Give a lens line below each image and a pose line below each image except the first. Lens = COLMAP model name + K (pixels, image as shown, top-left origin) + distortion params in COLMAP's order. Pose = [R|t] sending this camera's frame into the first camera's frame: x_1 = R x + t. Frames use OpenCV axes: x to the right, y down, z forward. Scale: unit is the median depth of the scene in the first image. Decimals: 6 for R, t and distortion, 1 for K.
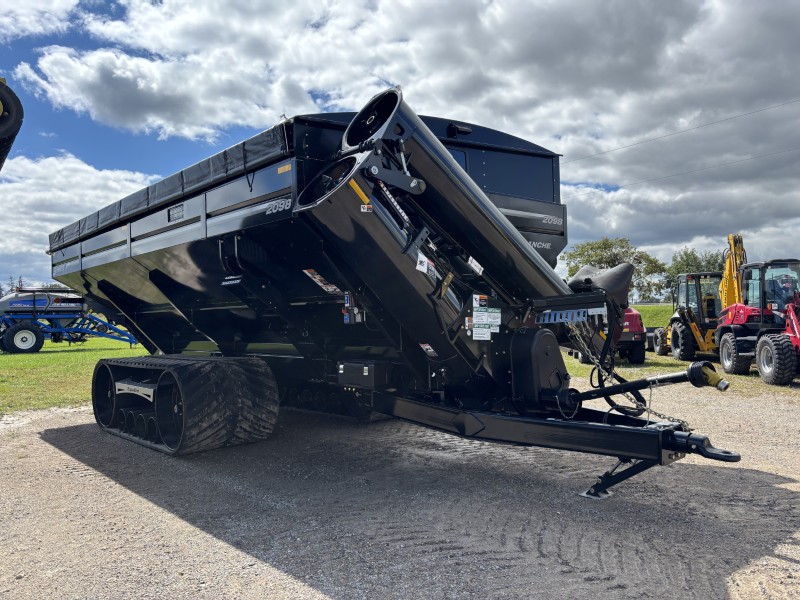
lens RADIAL K [[592.9, 0, 400.0], [0, 592.9, 300.0], [0, 0, 1]] dist [0.004604, 0.001133]
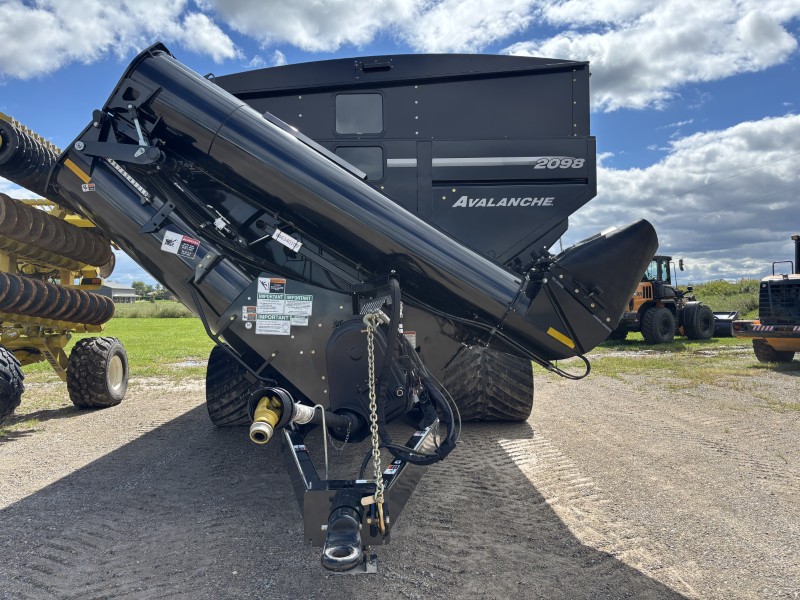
lens RADIAL K [[607.6, 0, 400.0], [0, 607.6, 300.0], [0, 0, 1]] dist [0.006275, -0.002167]
pose [[0.769165, 0.013459, -0.638909, 0.761294], [0.011616, 0.999319, 0.035037, -0.005204], [0.638945, -0.034371, 0.768484, 0.469964]]
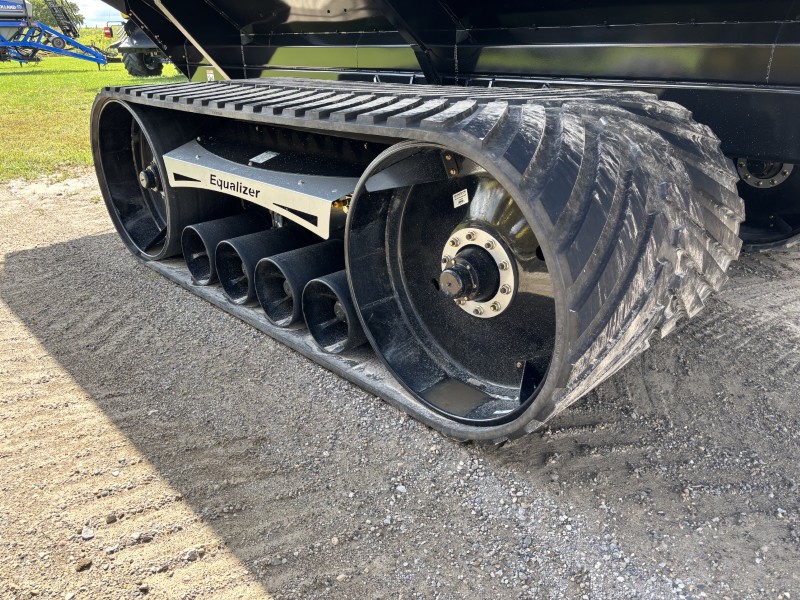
lens RADIAL K [[607.6, 0, 400.0], [0, 607.6, 300.0], [0, 0, 1]] dist [0.006275, -0.002167]
pose [[0.999720, 0.006789, 0.022687, -0.559781], [-0.015677, 0.907772, 0.419170, 0.098208], [-0.017749, -0.419408, 0.907624, 1.014069]]
